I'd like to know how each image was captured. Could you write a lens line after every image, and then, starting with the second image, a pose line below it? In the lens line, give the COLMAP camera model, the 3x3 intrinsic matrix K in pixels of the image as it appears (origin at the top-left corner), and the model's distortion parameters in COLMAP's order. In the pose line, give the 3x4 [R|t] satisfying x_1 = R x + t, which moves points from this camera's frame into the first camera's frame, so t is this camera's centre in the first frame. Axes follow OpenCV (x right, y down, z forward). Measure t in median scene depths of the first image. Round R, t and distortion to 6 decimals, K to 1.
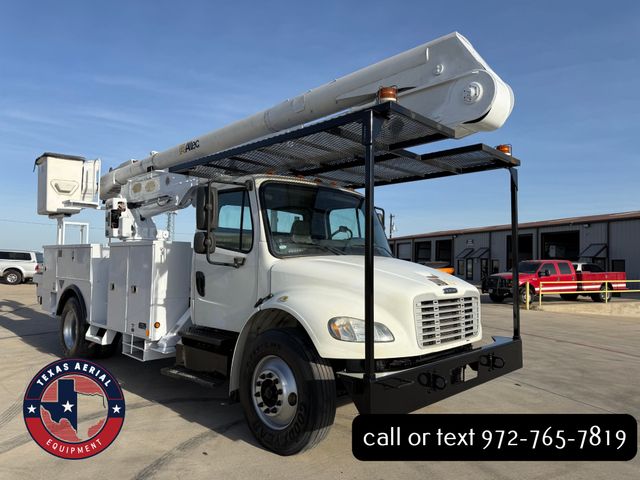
lens RADIAL K [[448.2, 0, 320.0], [0, 448.2, 240.0], [0, 0, 1]] dist [0.104397, -0.134445]
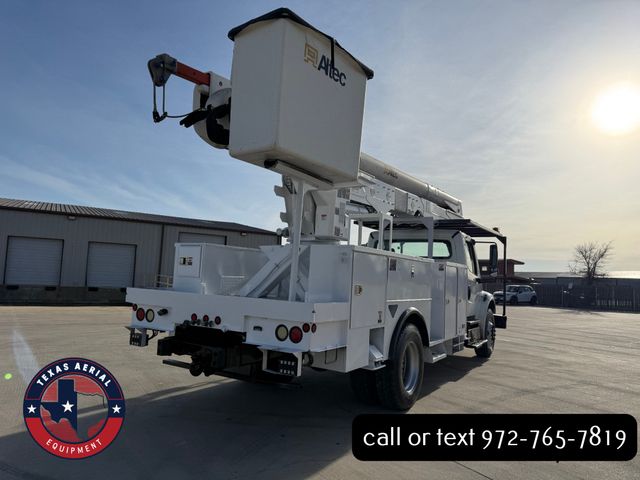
lens RADIAL K [[448.2, 0, 320.0], [0, 448.2, 240.0], [0, 0, 1]] dist [0.104397, -0.134445]
pose [[-0.204202, 0.052076, 0.977543, -1.216118], [-0.100943, 0.992141, -0.073940, 0.053928], [-0.973710, -0.113775, -0.197341, 1.263120]]
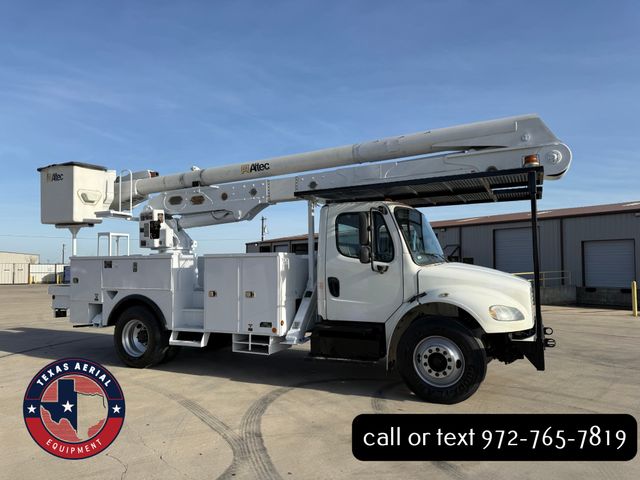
lens RADIAL K [[448.2, 0, 320.0], [0, 448.2, 240.0], [0, 0, 1]] dist [0.104397, -0.134445]
pose [[0.948451, -0.005308, 0.316880, -0.454100], [0.006264, 0.999978, -0.001998, -0.020134], [-0.316863, 0.003880, 0.948463, -0.110841]]
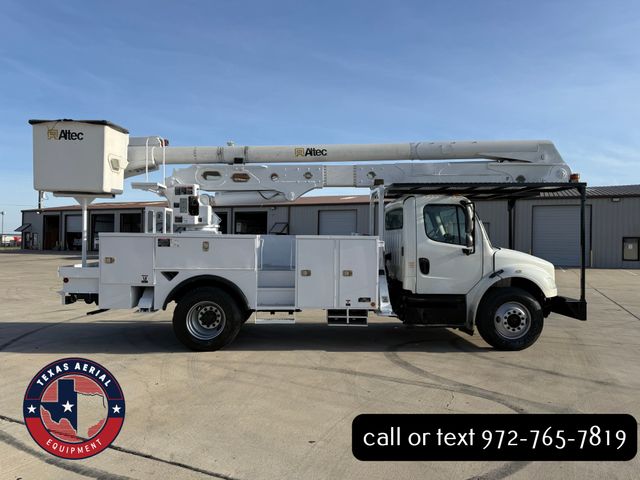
lens RADIAL K [[444.1, 0, 320.0], [0, 444.1, 240.0], [0, 0, 1]] dist [0.091057, -0.122575]
pose [[0.692360, -0.009935, 0.721484, -1.026257], [-0.036010, 0.998183, 0.048302, -0.031433], [-0.720654, -0.059422, 0.690744, 0.151910]]
